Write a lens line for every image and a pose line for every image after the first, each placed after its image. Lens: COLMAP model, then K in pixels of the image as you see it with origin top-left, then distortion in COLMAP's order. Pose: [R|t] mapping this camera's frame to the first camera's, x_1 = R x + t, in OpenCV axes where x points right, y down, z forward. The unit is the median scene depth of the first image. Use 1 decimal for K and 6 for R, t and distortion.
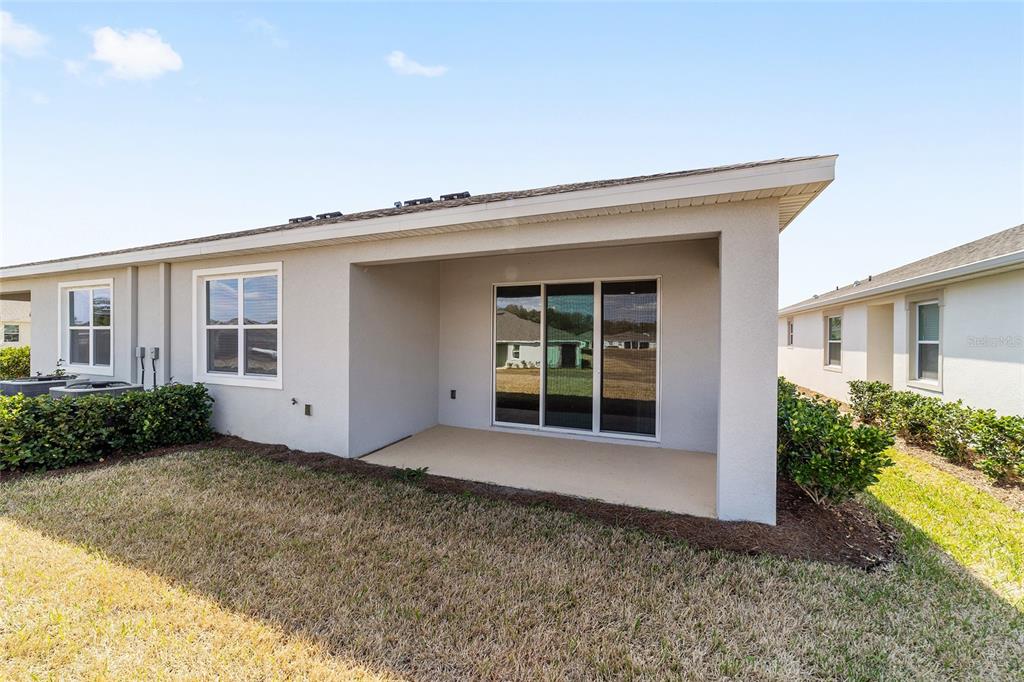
lens RADIAL K [[394.1, 0, 509.4], [0, 394.1, 338.1], [0, 0, 1]] dist [-0.014763, 0.007305]
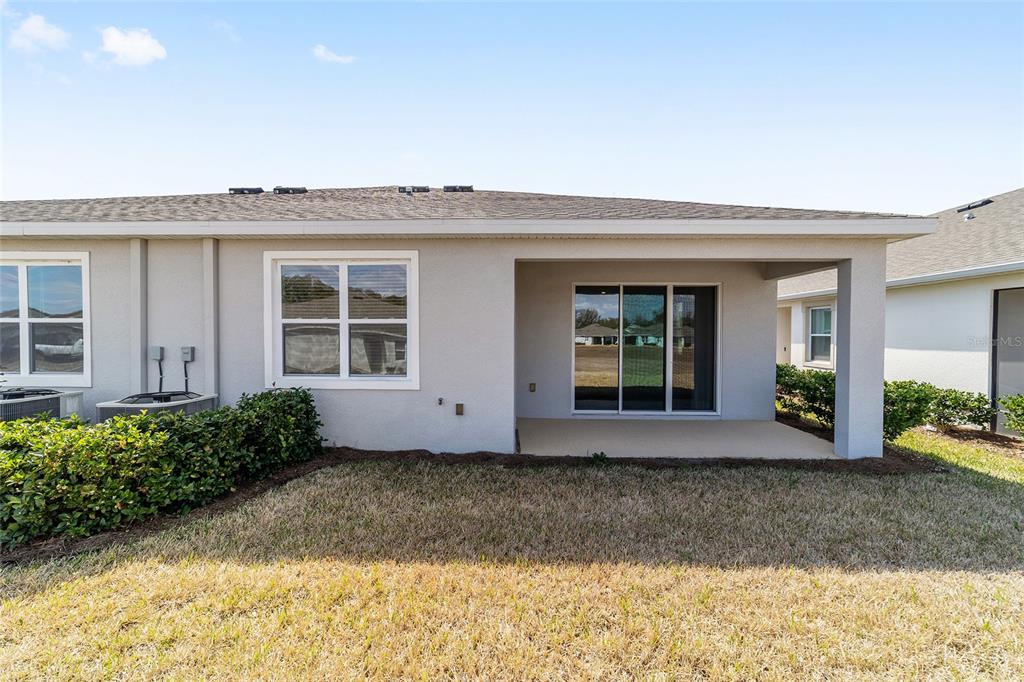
lens RADIAL K [[394.1, 0, 509.4], [0, 394.1, 338.1], [0, 0, 1]] dist [-0.014763, 0.007305]
pose [[0.938113, -0.008446, 0.346225, -0.637712], [0.004530, 0.999916, 0.012118, -0.000769], [-0.346298, -0.009799, 0.938073, 0.055373]]
